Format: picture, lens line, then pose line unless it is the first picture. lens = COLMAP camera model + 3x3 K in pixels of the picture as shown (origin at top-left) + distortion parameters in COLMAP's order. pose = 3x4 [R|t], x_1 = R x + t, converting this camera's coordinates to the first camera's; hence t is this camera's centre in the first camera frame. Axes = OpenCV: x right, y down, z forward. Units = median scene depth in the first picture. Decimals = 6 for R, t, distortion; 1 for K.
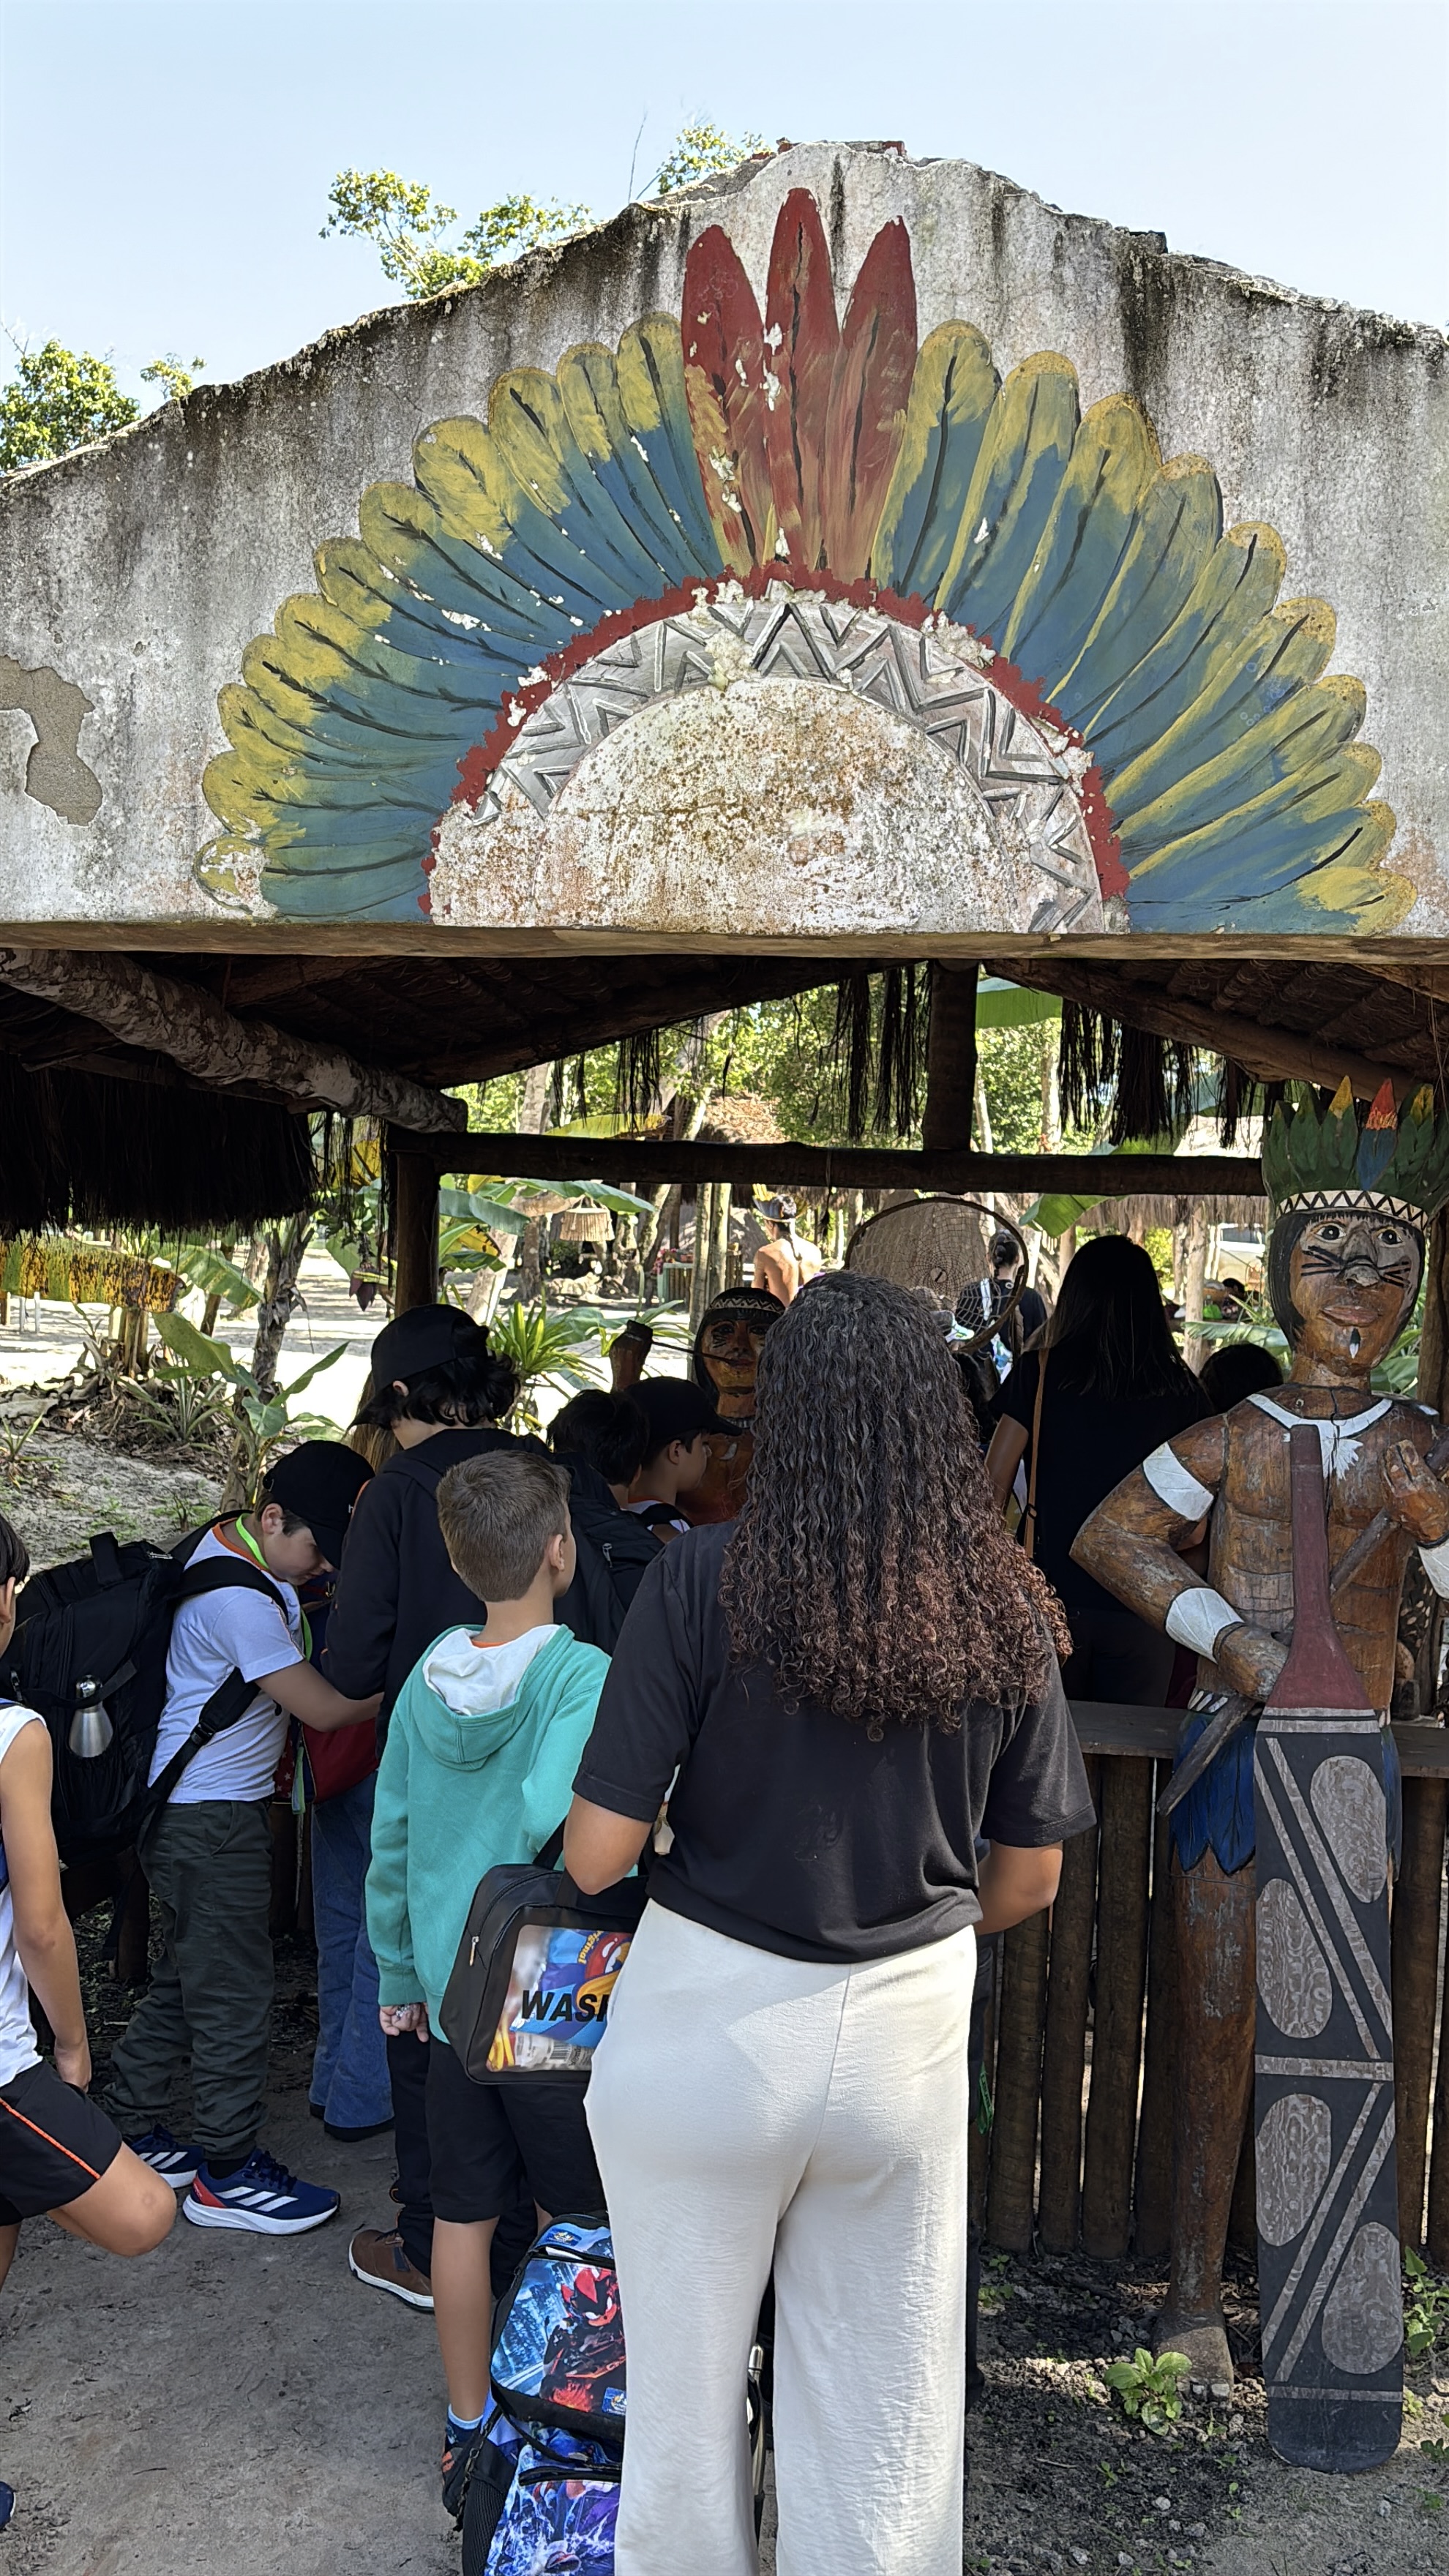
lens RADIAL K [[2491.5, 0, 738.8], [0, 2491.5, 1288.0], [0, 0, 1]] dist [0.034593, 0.000000]
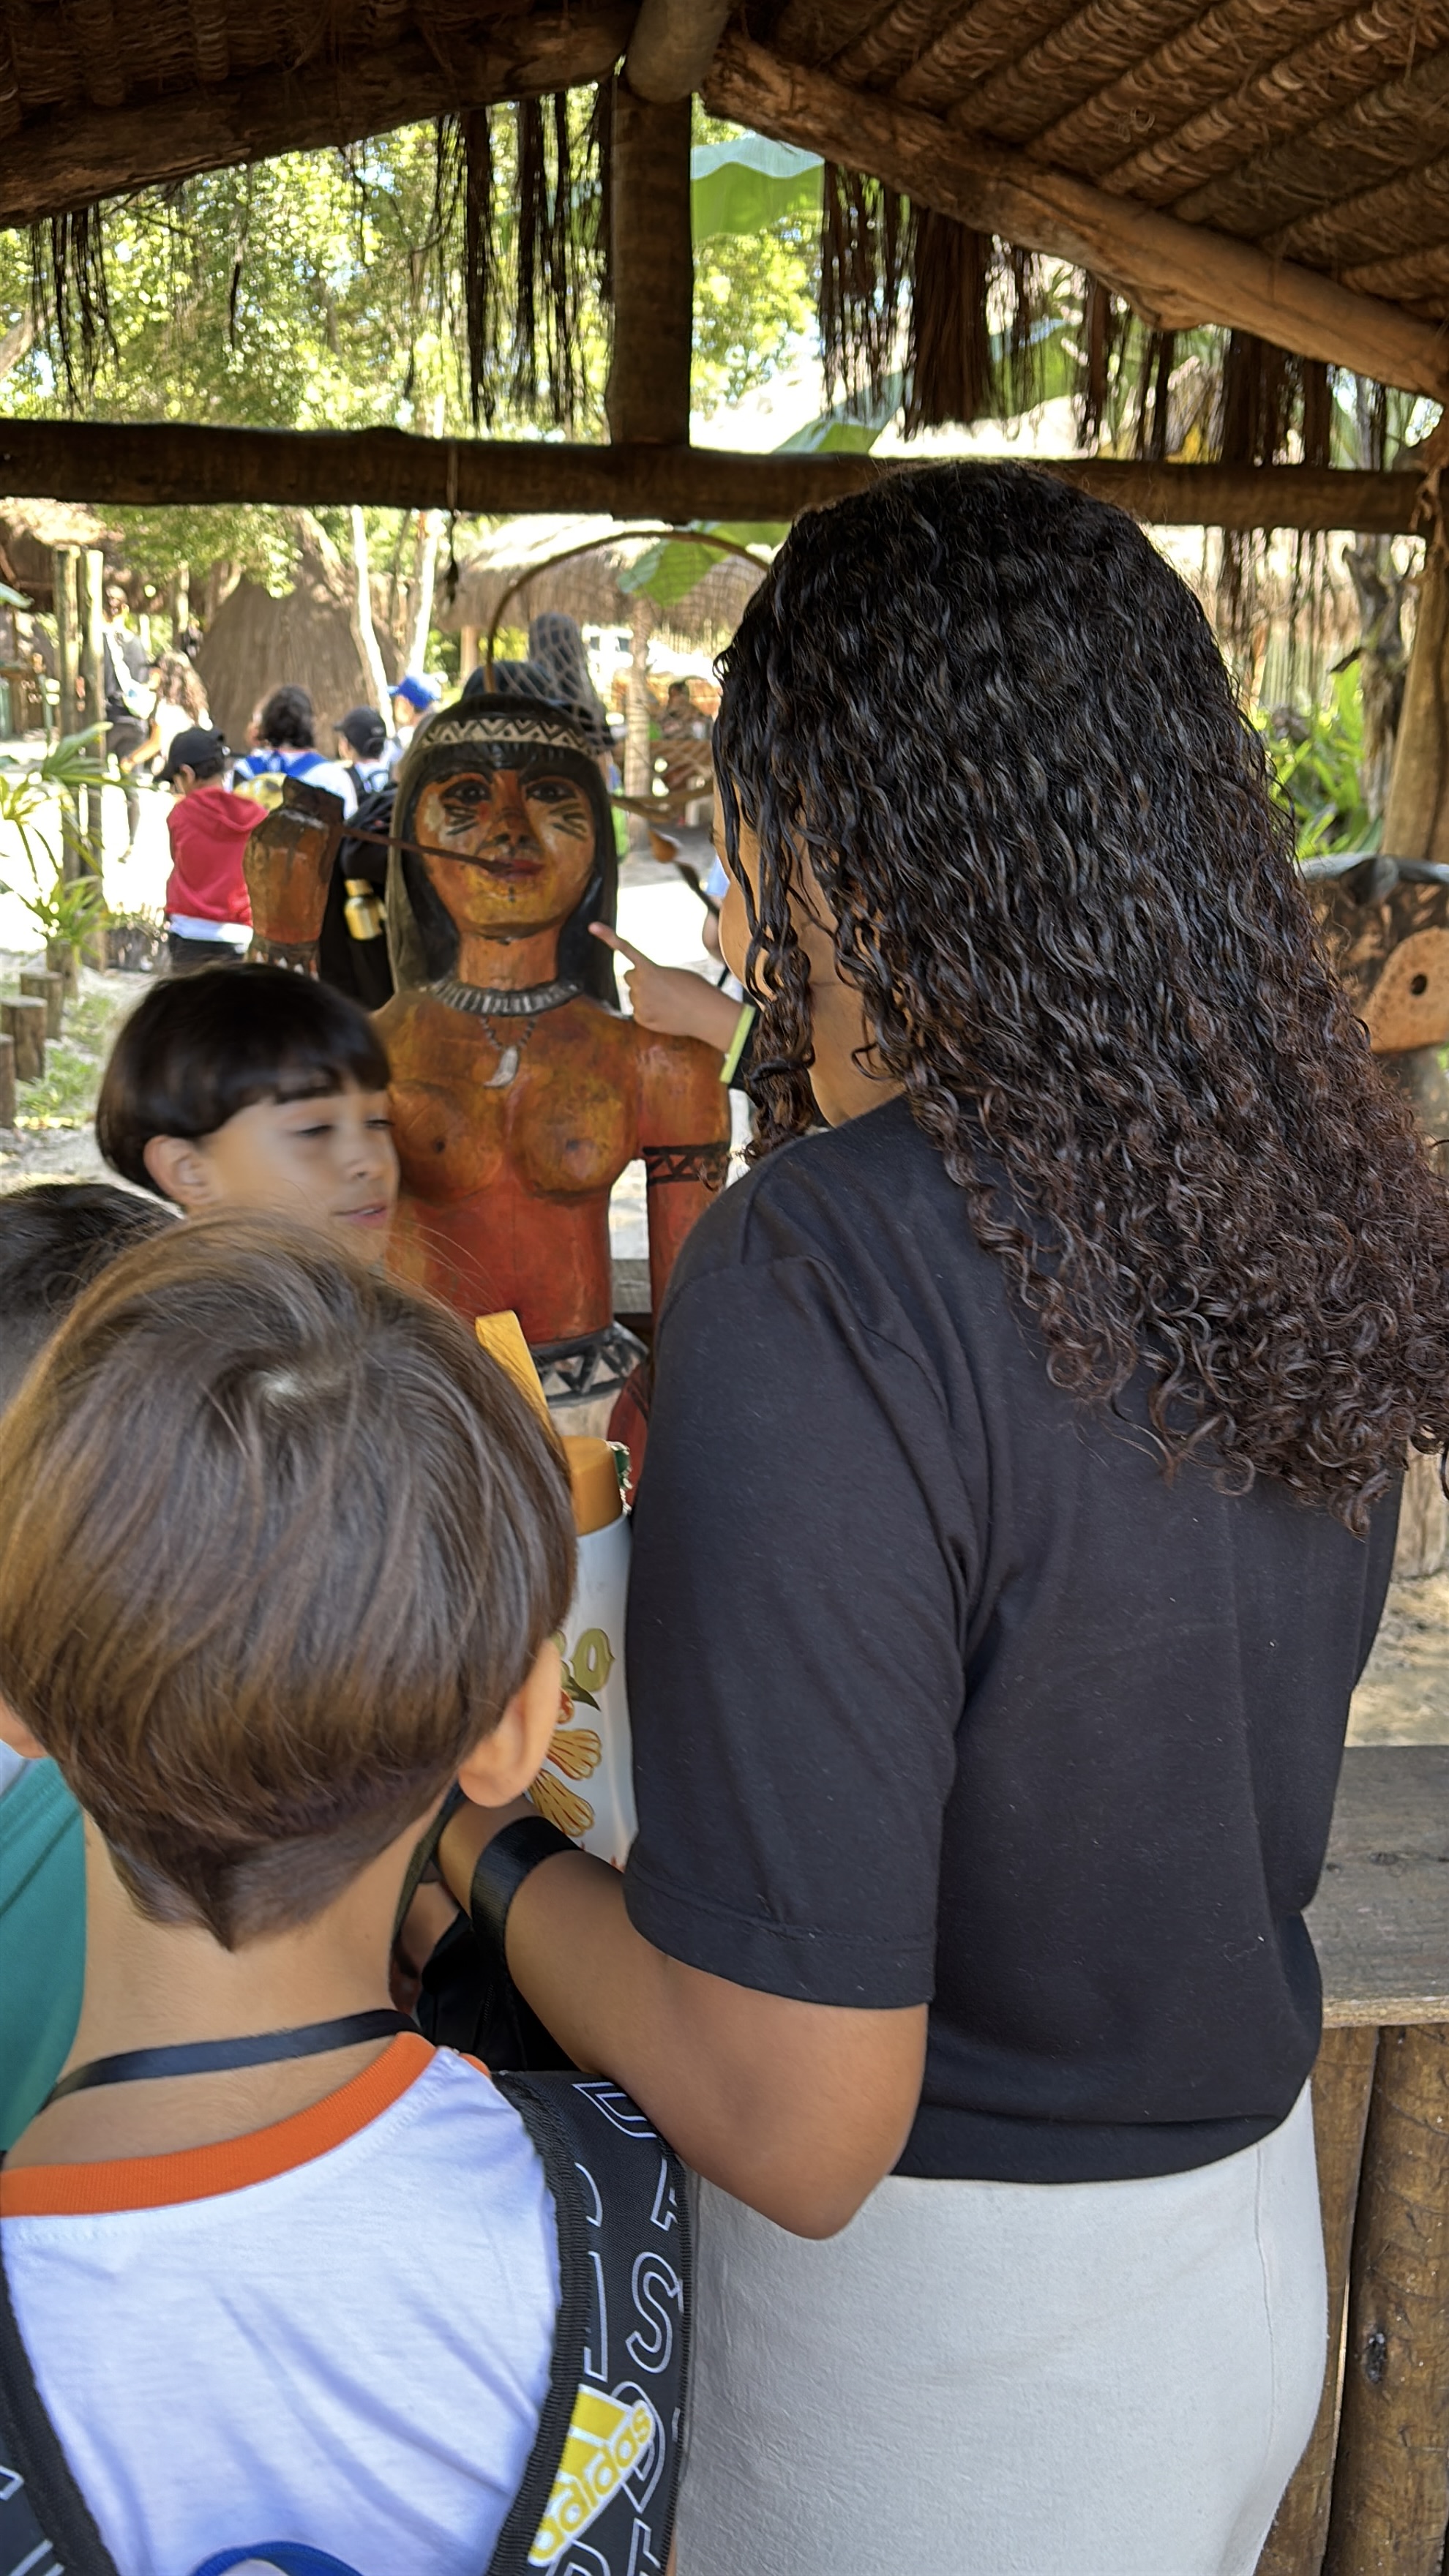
lens RADIAL K [[2491.5, 0, 704.5], [0, 2491.5, 1281.1], [0, 0, 1]] dist [0.034593, 0.000000]
pose [[0.964411, -0.071690, 0.254502, -0.205979], [0.011615, 0.973098, 0.230098, -0.000954], [-0.264151, -0.218953, 0.939300, 1.330926]]
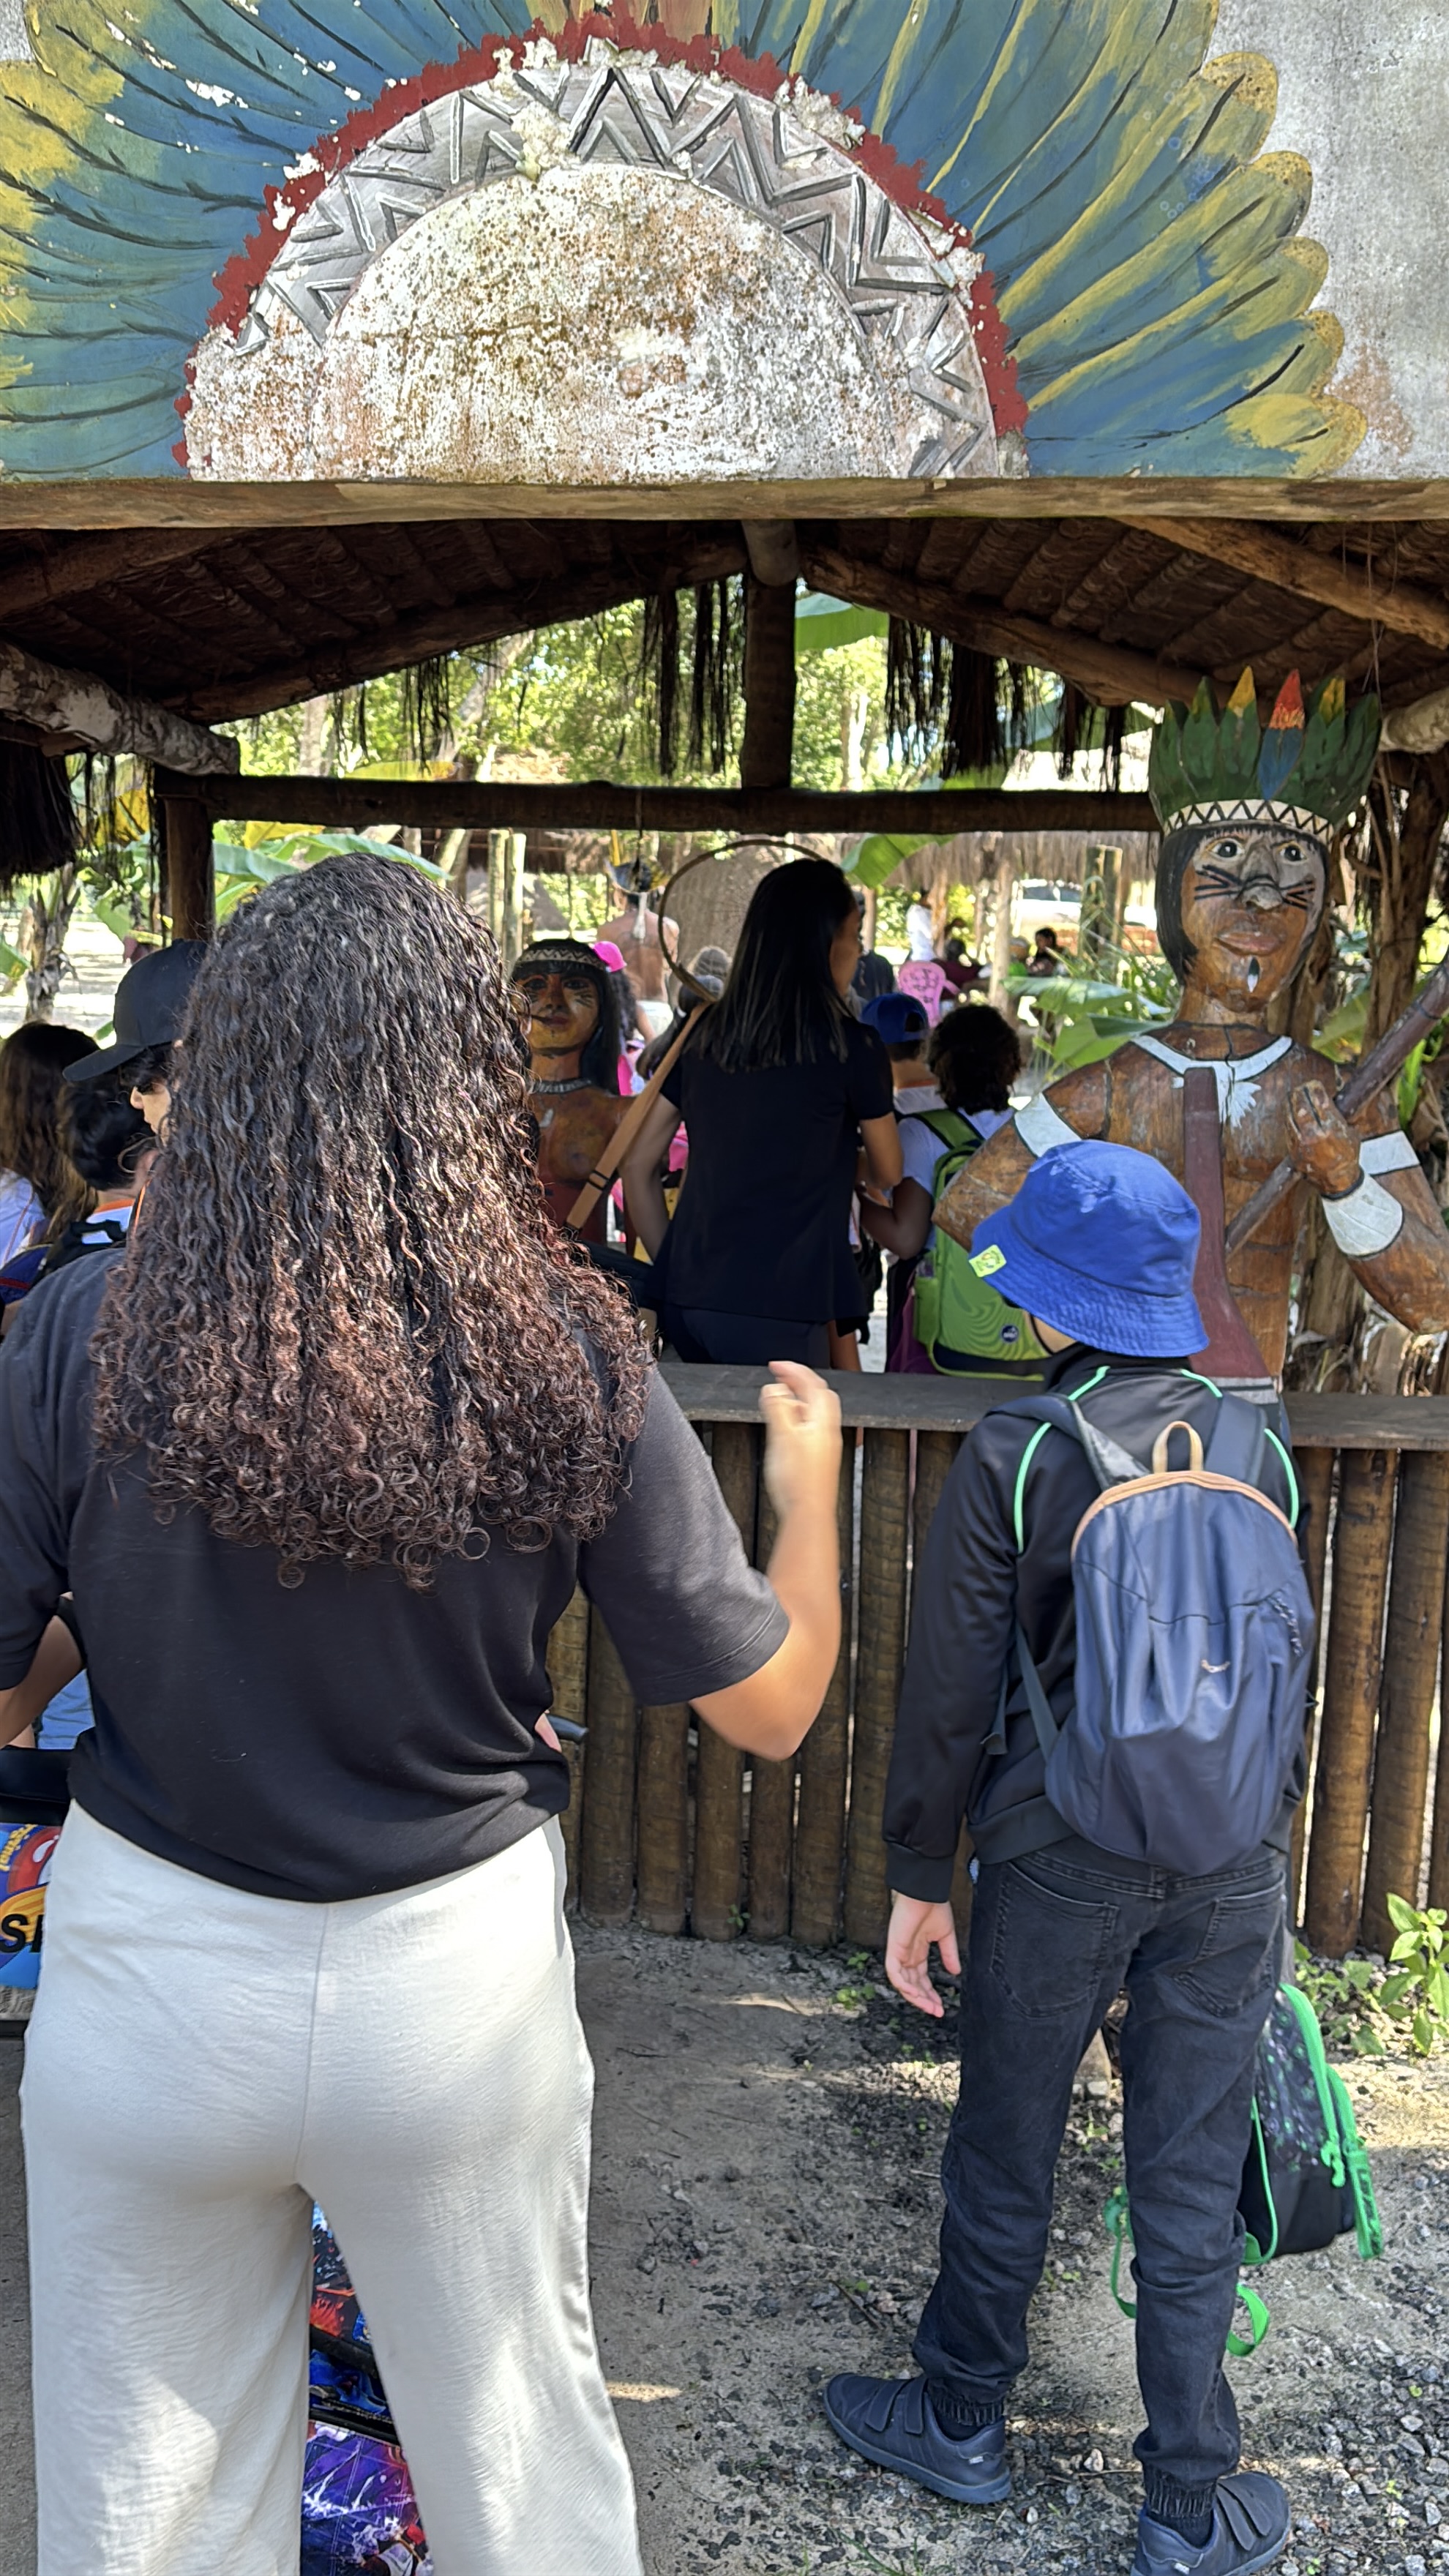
lens RADIAL K [[2575.1, 0, 664.6], [0, 2575.1, 1319.7], [0, 0, 1]] dist [0.002050, 0.000000]
pose [[0.998584, -0.024501, 0.047214, -0.012298], [0.017539, 0.989627, 0.142583, 0.011469], [-0.050218, -0.141553, 0.988656, 0.101436]]
